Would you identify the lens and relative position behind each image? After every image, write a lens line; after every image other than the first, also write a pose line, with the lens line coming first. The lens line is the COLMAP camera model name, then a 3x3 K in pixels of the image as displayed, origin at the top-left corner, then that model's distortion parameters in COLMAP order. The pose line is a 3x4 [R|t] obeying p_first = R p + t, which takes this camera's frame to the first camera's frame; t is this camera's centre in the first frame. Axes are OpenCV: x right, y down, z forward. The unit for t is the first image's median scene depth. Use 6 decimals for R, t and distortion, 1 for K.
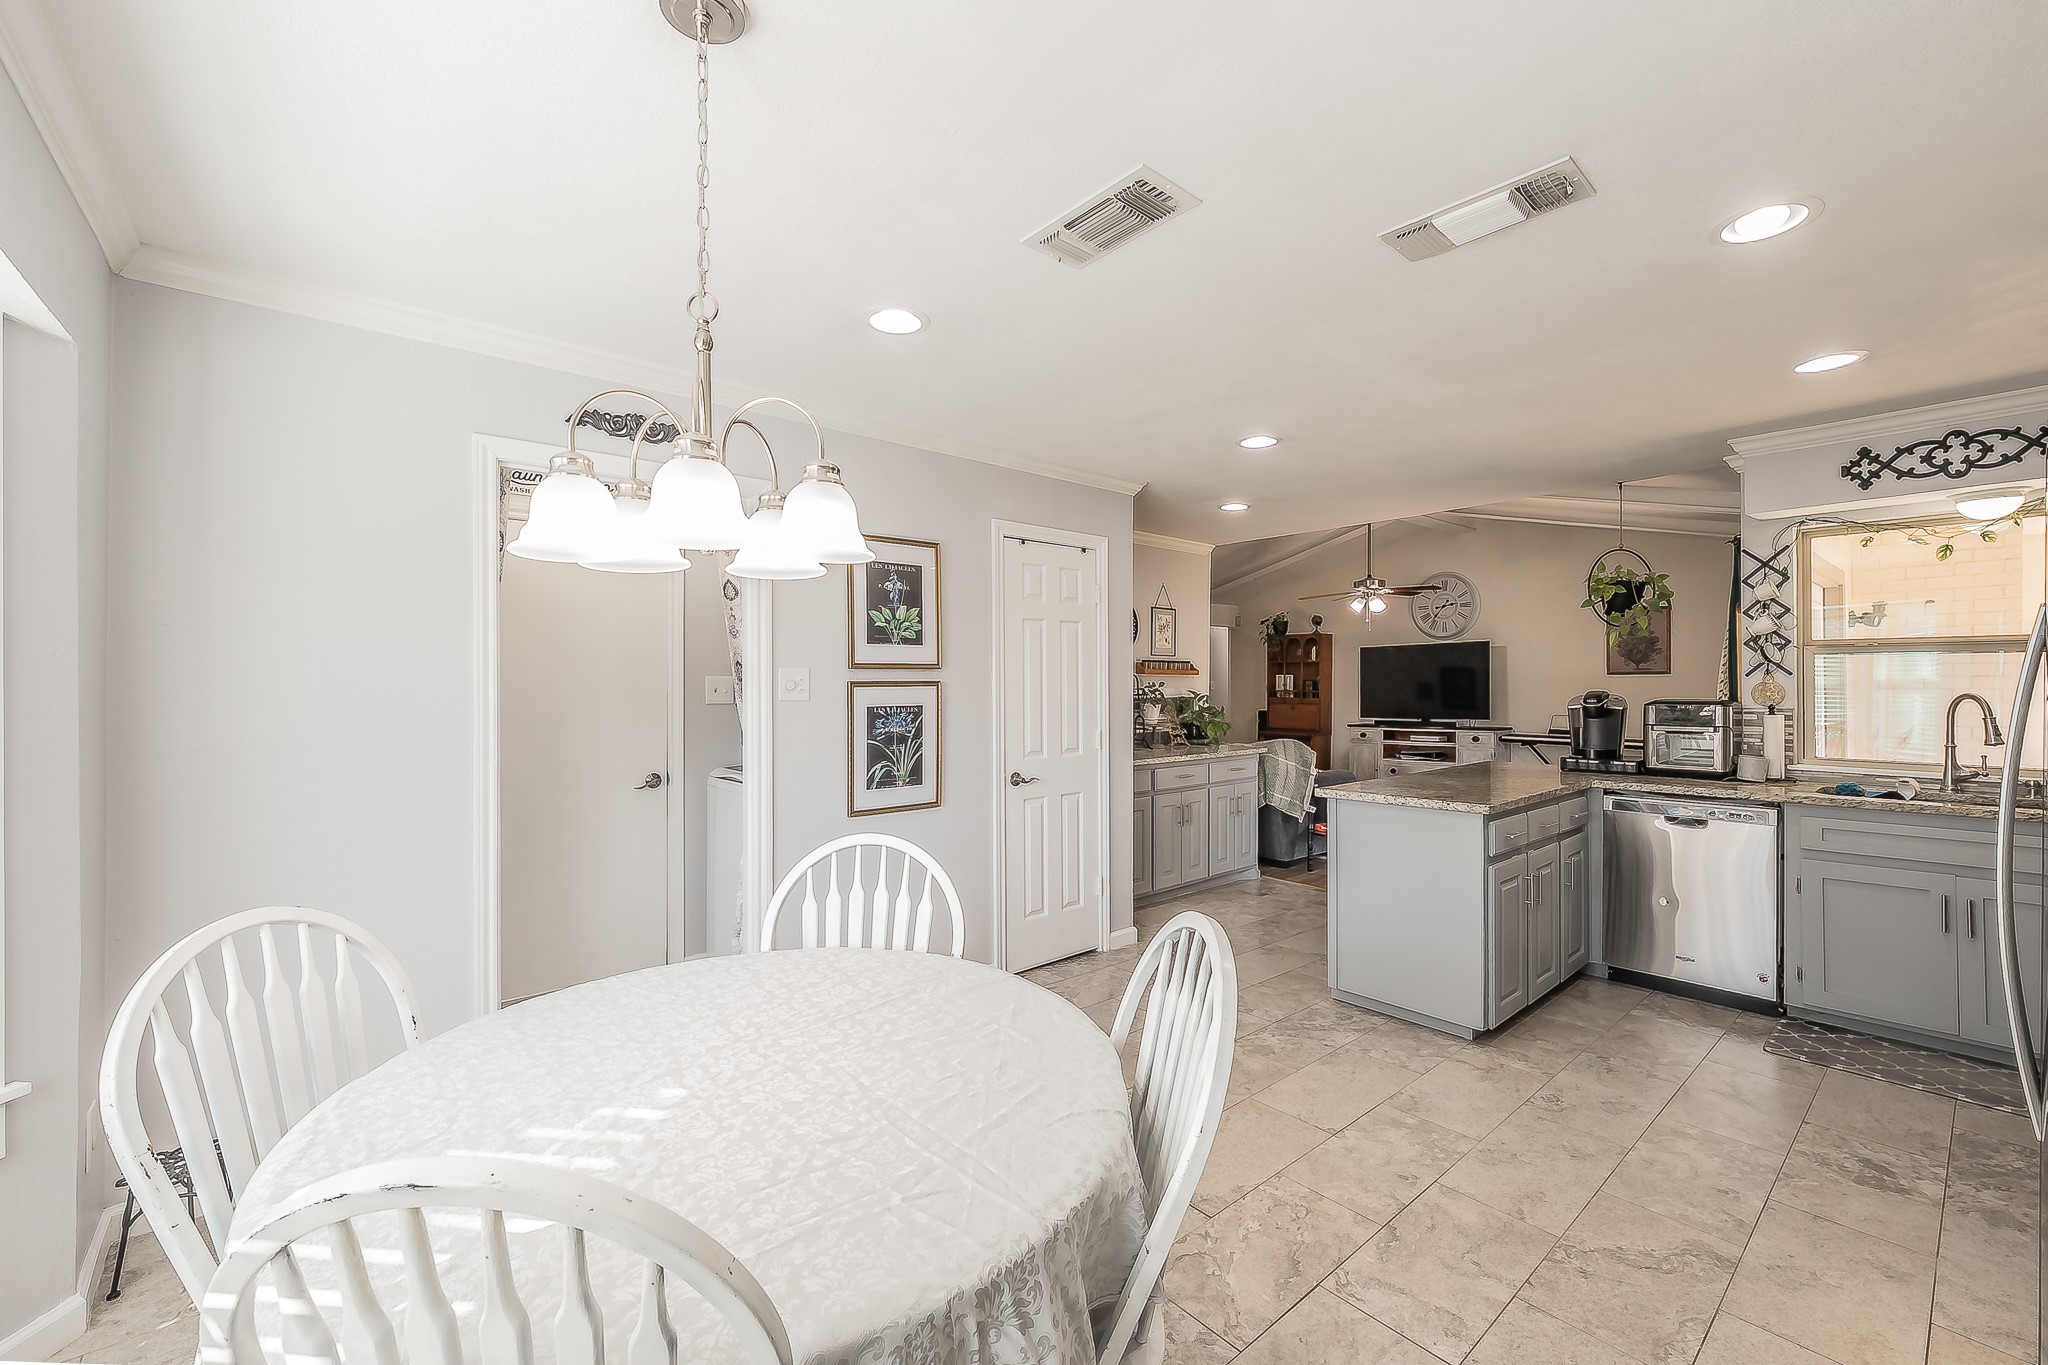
lens RADIAL K [[822.1, 0, 1030.5], [0, 822.1, 687.7], [0, 0, 1]] dist [-0.000416, -0.000046]
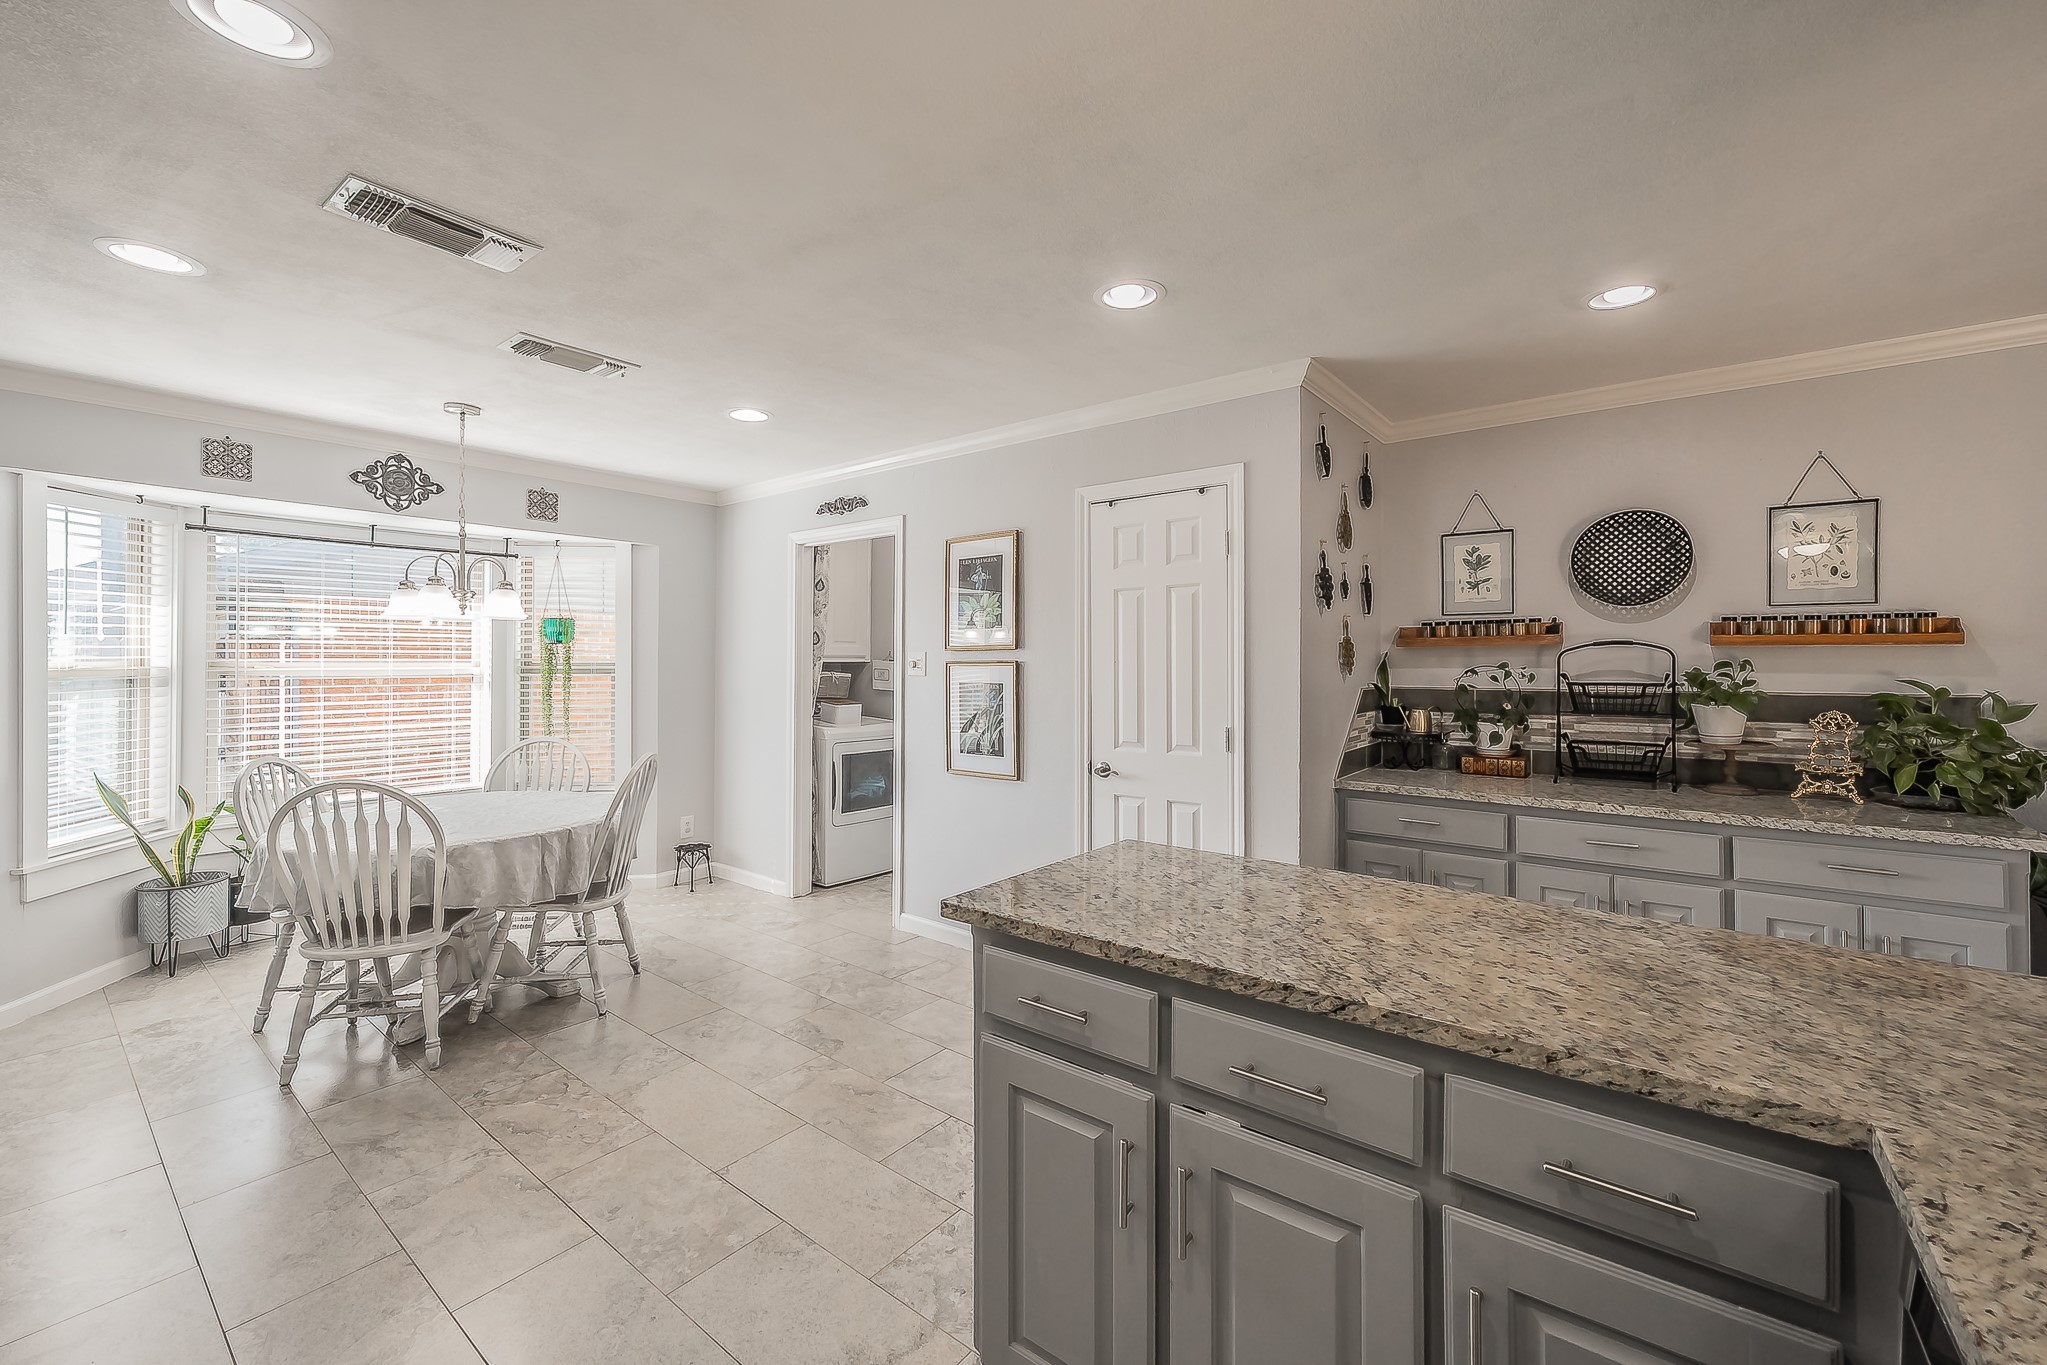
lens RADIAL K [[821.7, 0, 1031.3], [0, 821.7, 660.7], [0, 0, 1]] dist [-0.000416, -0.000046]
pose [[0.208325, 0.002429, -0.978057, 0.915895], [-0.002400, 0.999995, 0.001972, -0.010799], [0.978057, 0.001936, 0.208329, 0.801866]]
